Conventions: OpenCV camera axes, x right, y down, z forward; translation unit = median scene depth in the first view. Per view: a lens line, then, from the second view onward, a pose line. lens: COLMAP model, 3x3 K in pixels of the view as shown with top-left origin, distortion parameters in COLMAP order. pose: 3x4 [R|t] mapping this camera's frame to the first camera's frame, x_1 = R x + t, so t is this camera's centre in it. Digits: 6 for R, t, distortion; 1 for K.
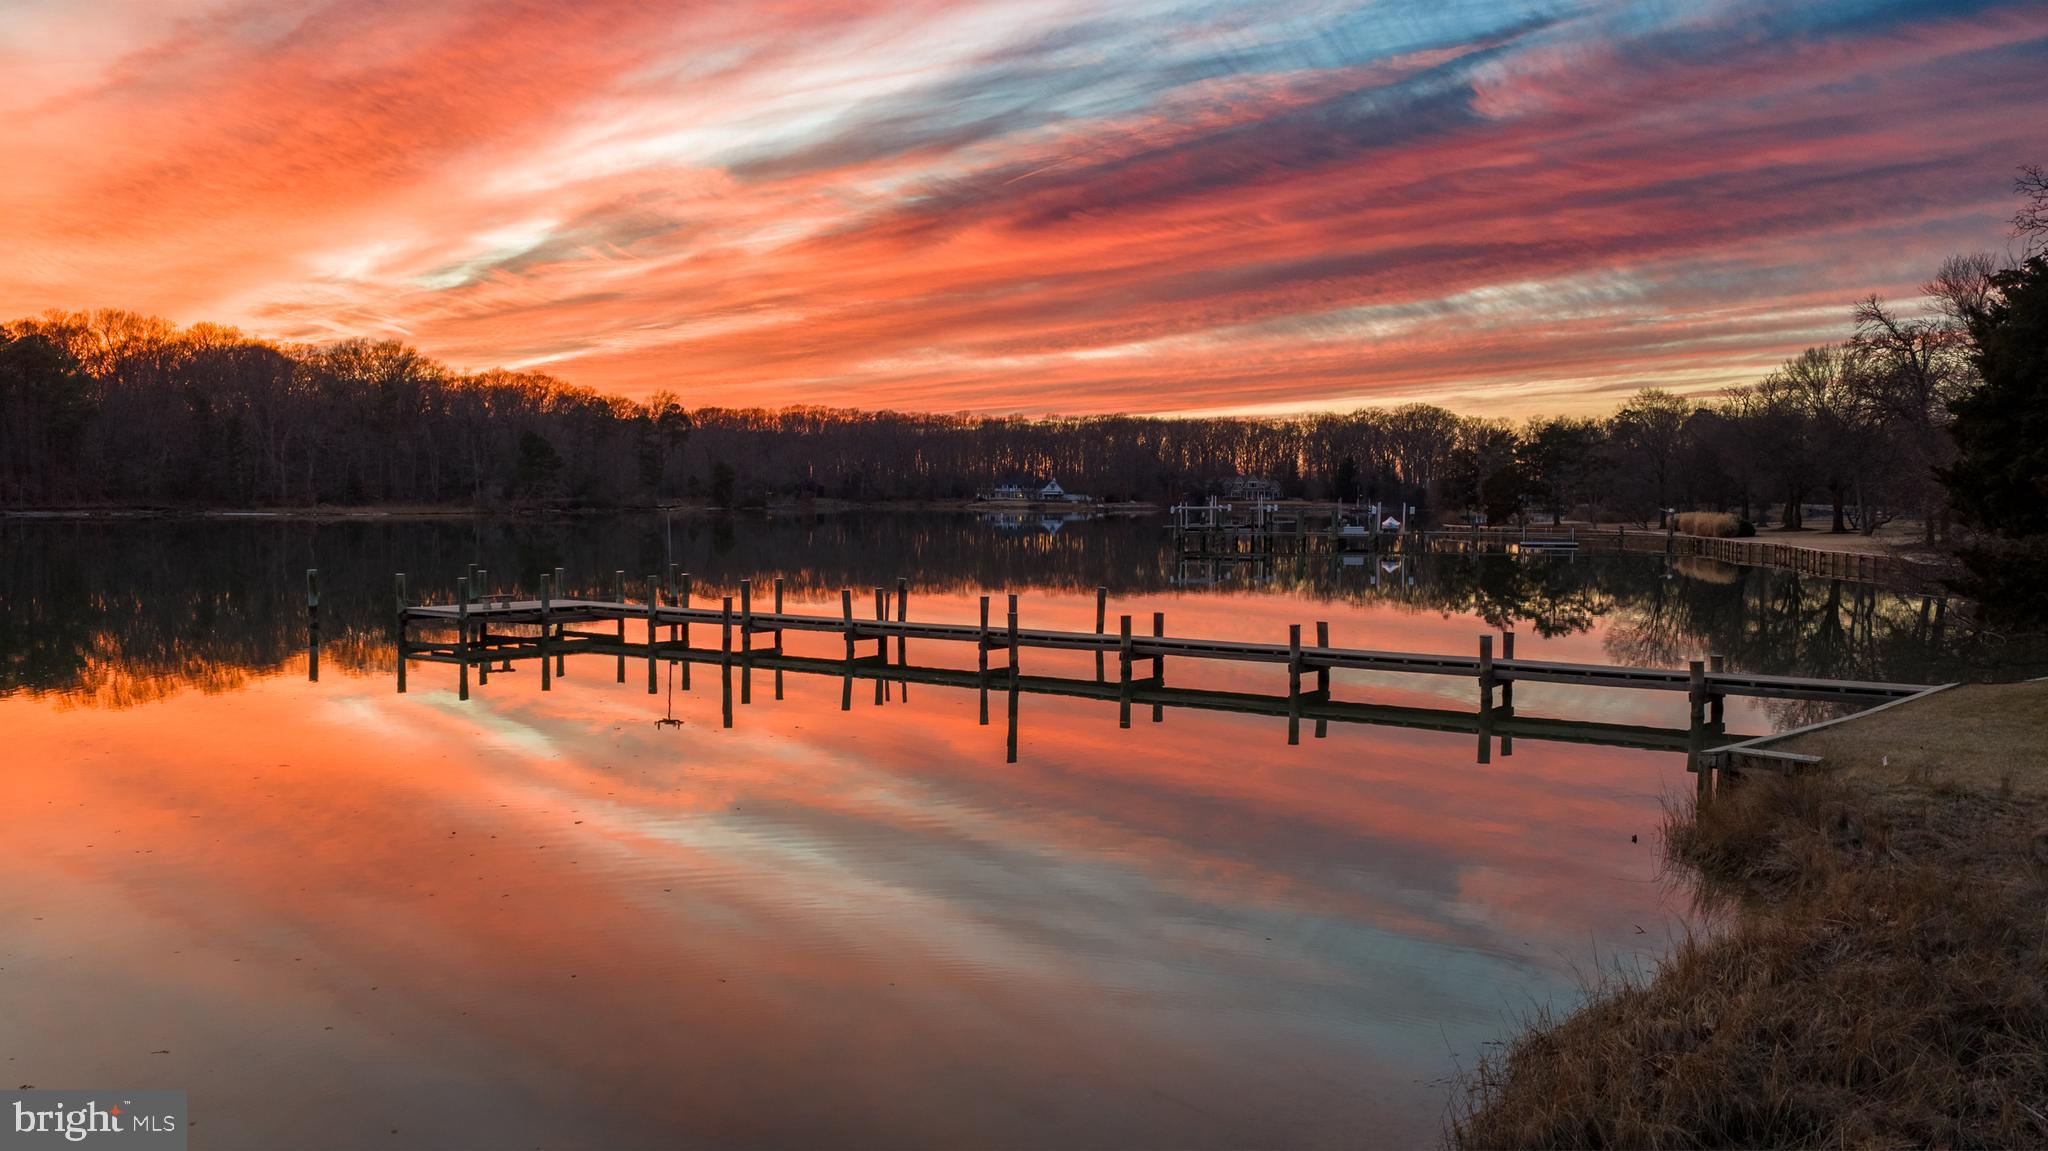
lens RADIAL K [[1690.5, 0, 1027.8], [0, 1690.5, 569.6], [0, 0, 1]] dist [0.041512, -0.114482]
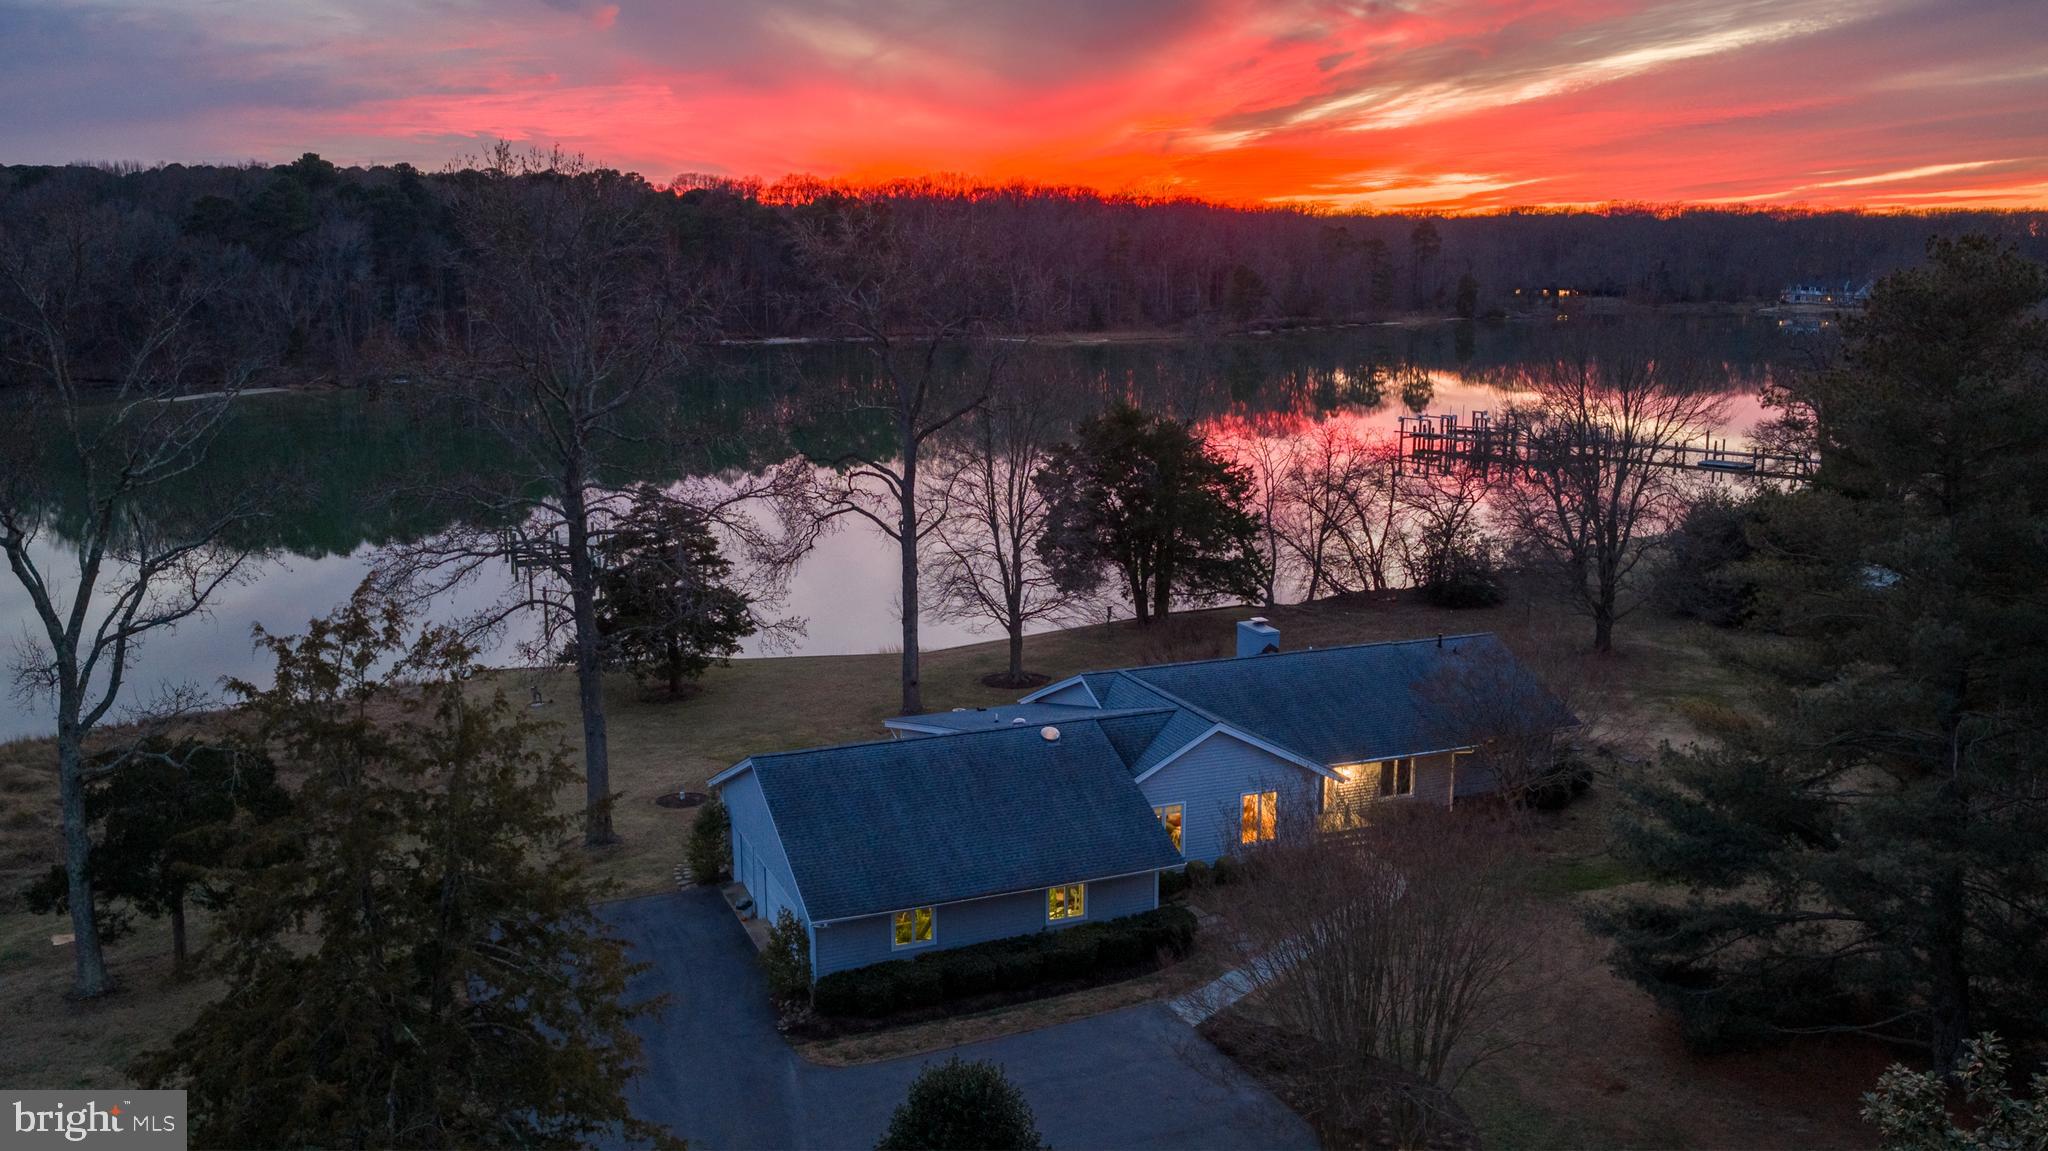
lens RADIAL K [[1699.9, 0, 1028.6], [0, 1699.9, 569.3], [0, 0, 1]] dist [0.030717, -0.072797]
pose [[0.845782, 0.093805, -0.525218, 0.207905], [-0.018546, 0.988997, 0.146771, -0.040035], [0.533207, -0.114396, 0.838215, -0.089135]]
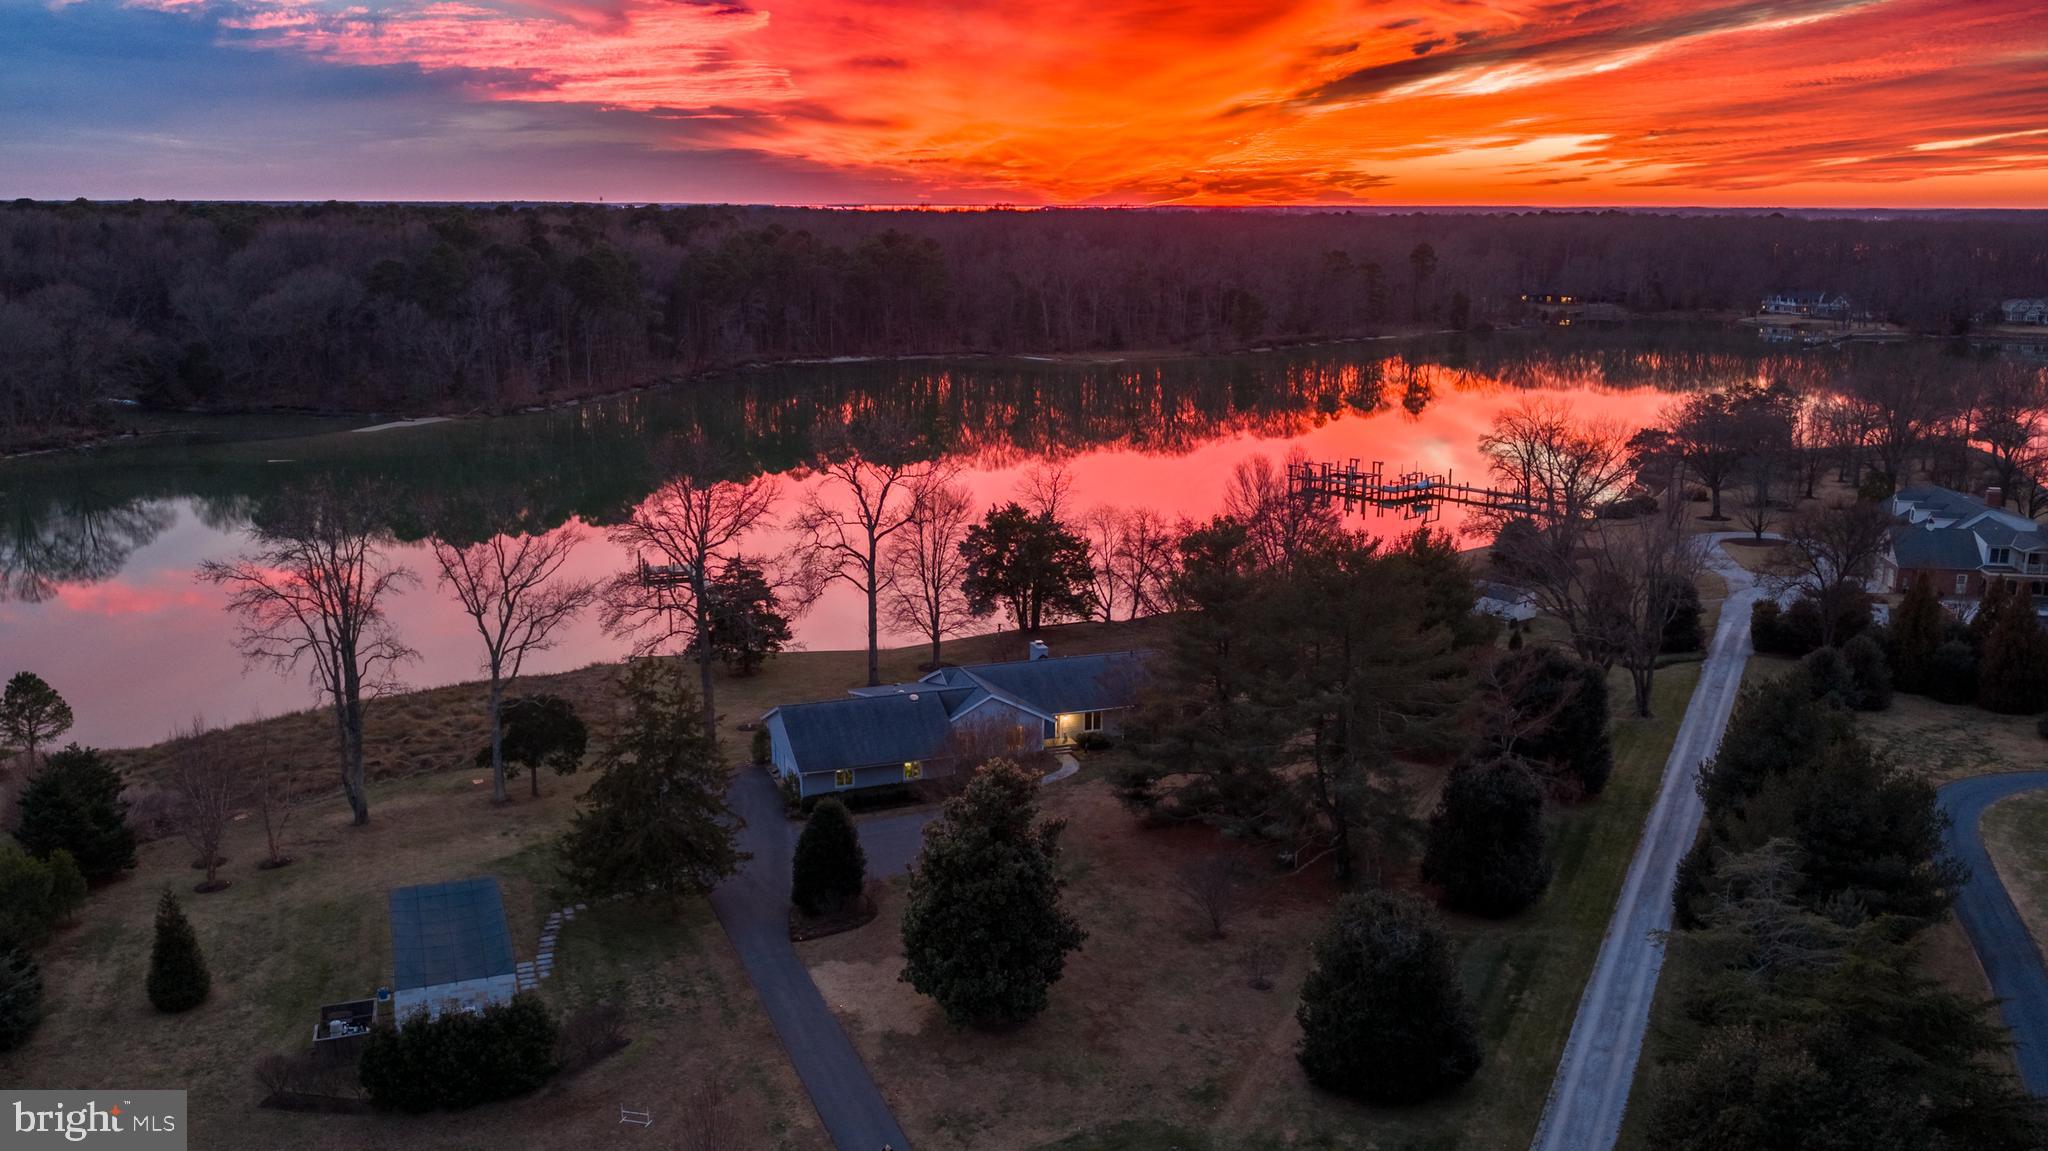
lens RADIAL K [[1699.9, 0, 1028.6], [0, 1699.9, 569.3], [0, 0, 1]] dist [0.030717, -0.072797]
pose [[0.820088, 0.114615, -0.560642, 0.328170], [-0.022012, 0.985329, 0.169237, -0.083060], [0.571814, -0.126449, 0.810580, -0.211375]]
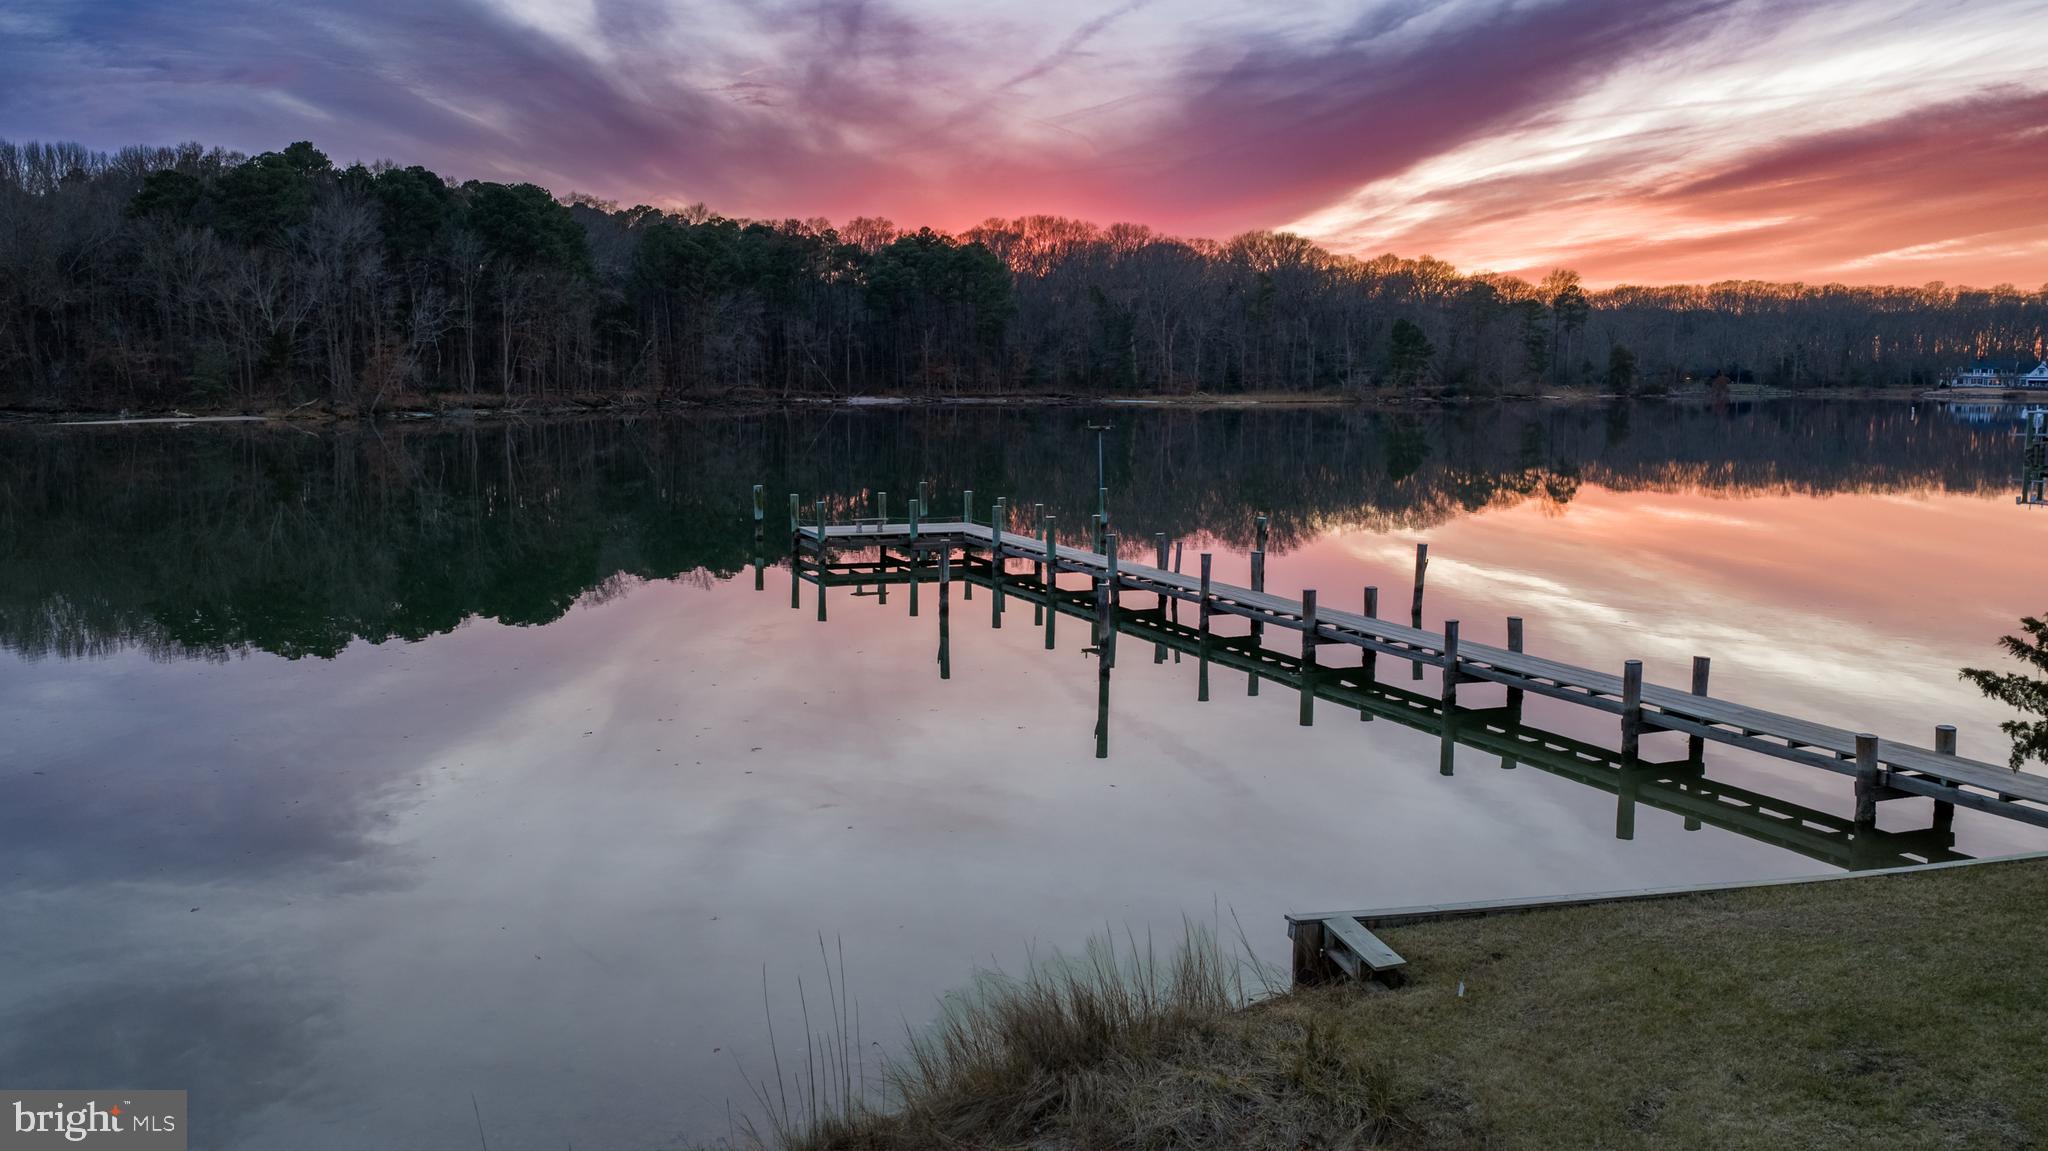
lens RADIAL K [[1699.9, 0, 1028.6], [0, 1699.9, 569.3], [0, 0, 1]] dist [0.030717, -0.072797]
pose [[0.856026, 0.057914, -0.513679, 0.037980], [-0.022691, 0.996956, 0.074586, -0.004207], [0.516435, -0.052192, 0.854734, 0.023079]]
